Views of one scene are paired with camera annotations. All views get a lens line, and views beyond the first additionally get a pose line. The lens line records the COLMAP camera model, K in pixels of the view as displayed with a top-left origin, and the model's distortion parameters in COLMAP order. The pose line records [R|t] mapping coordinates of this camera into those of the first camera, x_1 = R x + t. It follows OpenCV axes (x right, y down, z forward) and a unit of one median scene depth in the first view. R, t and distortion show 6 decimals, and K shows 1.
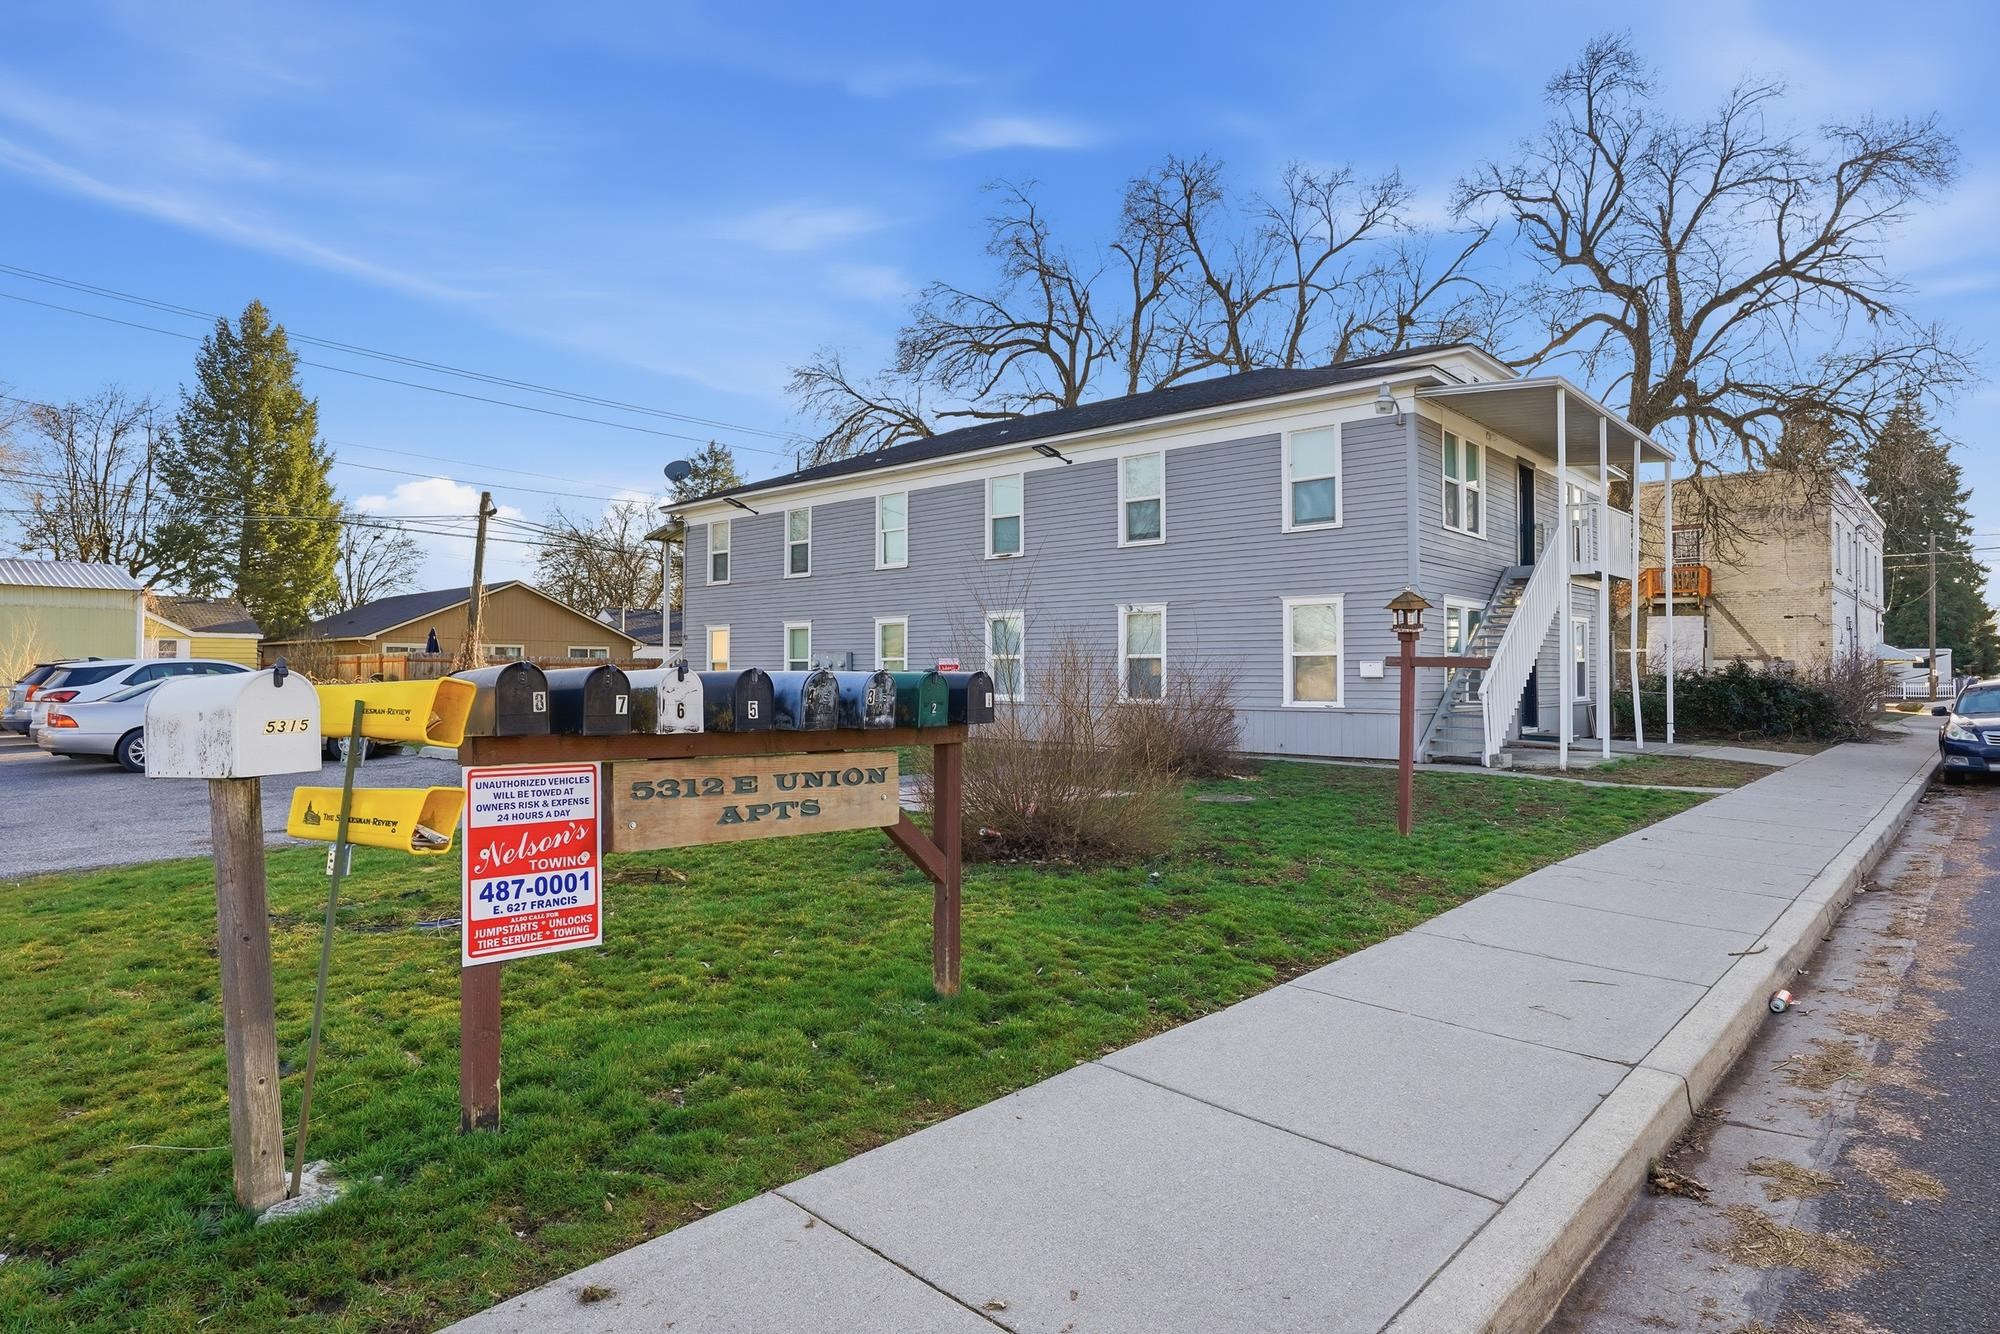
lens RADIAL K [[1063.7, 0, 1000.0], [0, 1063.7, 667.0], [0, 0, 1]] dist [0.000627, 0.001225]
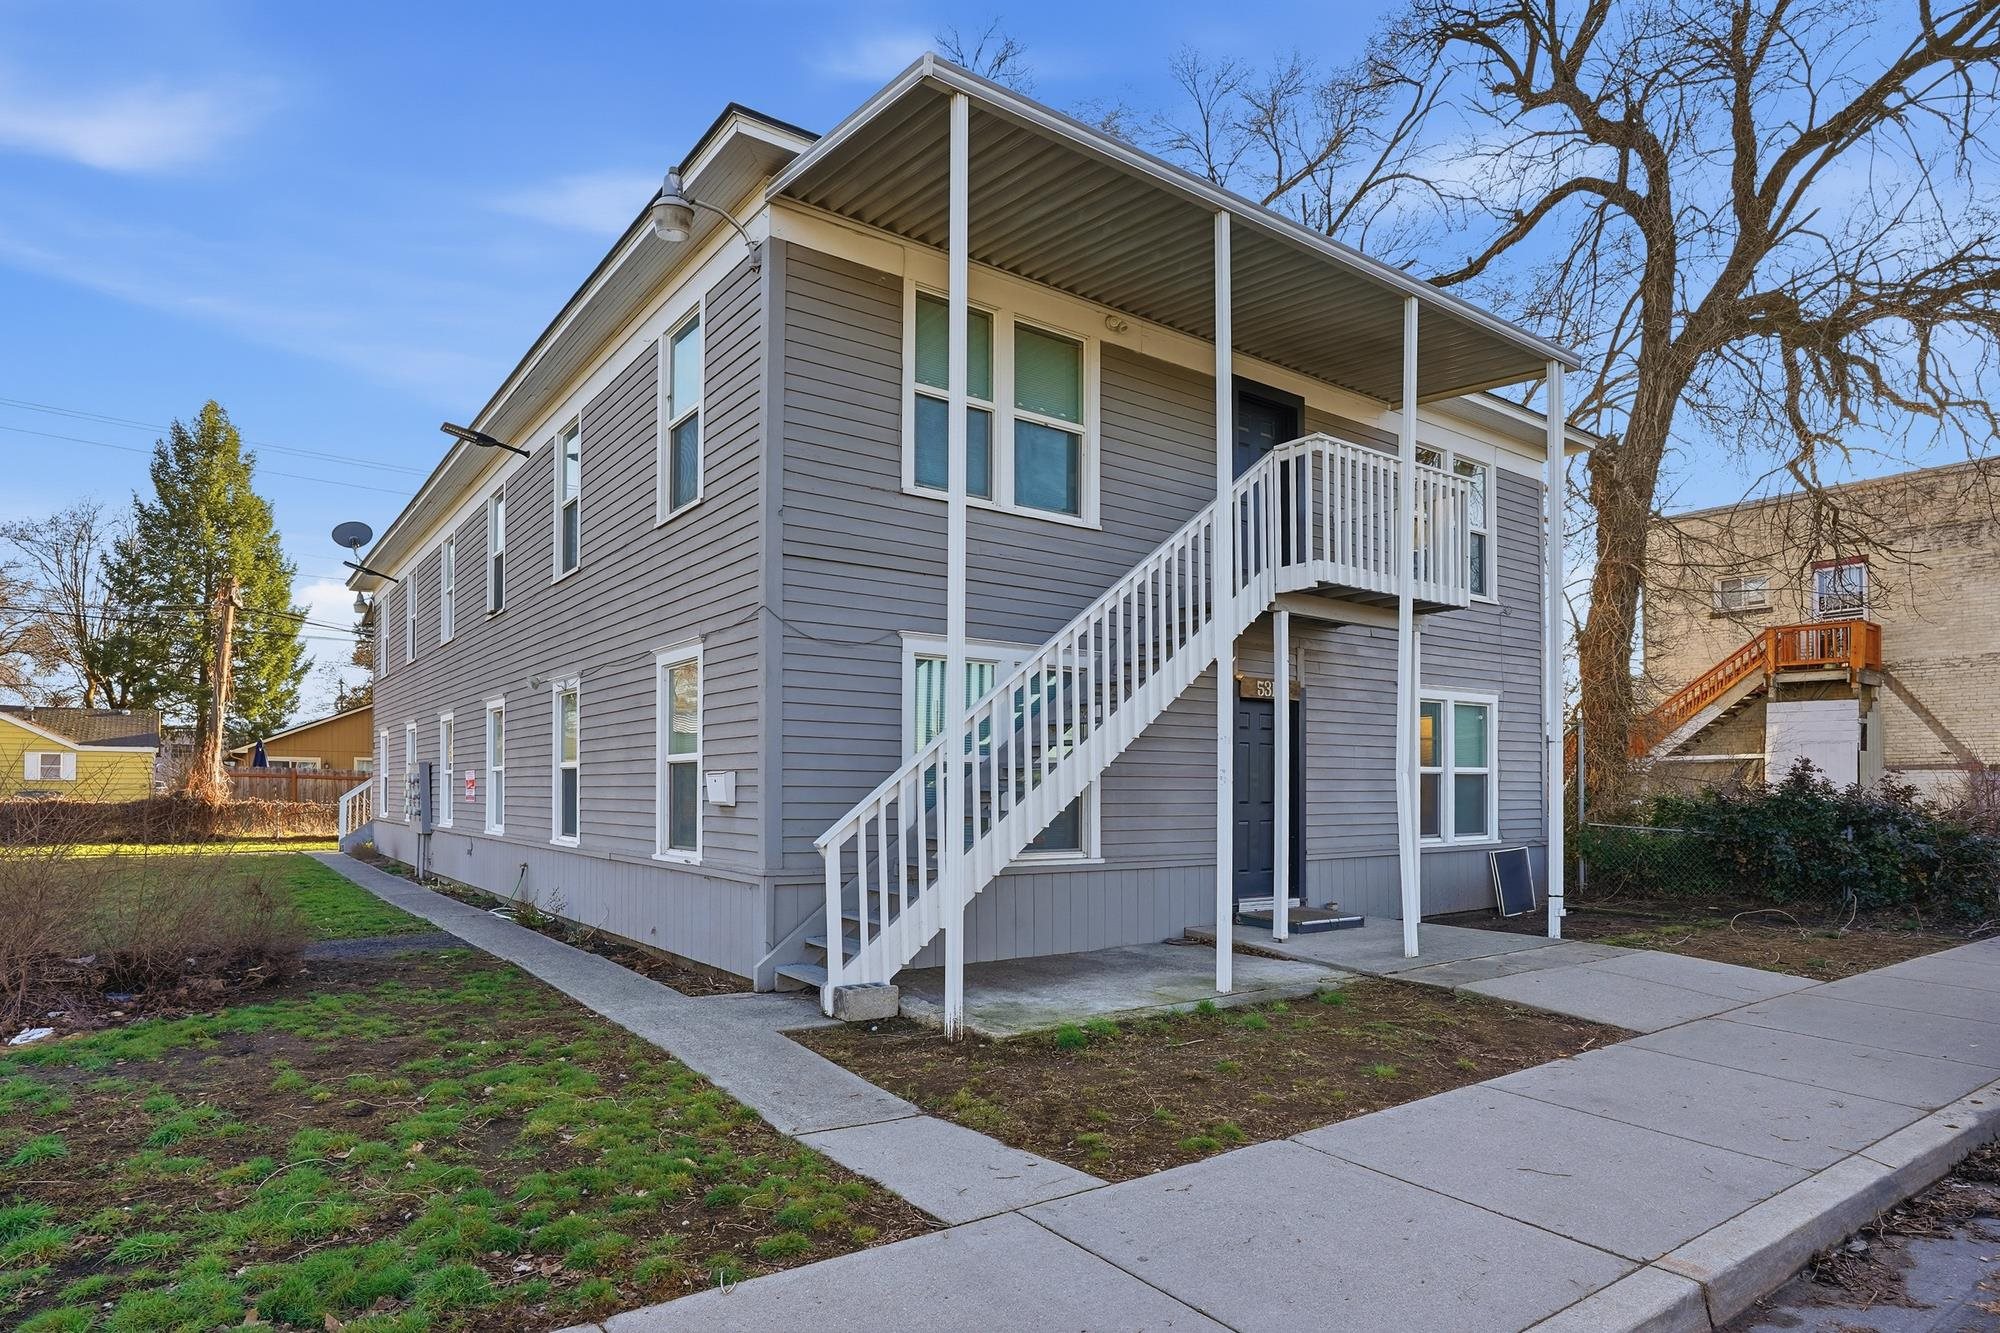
lens RADIAL K [[1099.0, 0, 941.9], [0, 1099.0, 794.0], [0, 0, 1]] dist [0.001080, -0.000280]
pose [[0.979441, 0.000949, -0.201730, 0.342903], [0.001372, 0.999934, 0.011367, -0.000608], [0.201727, -0.011410, 0.979375, 0.333322]]
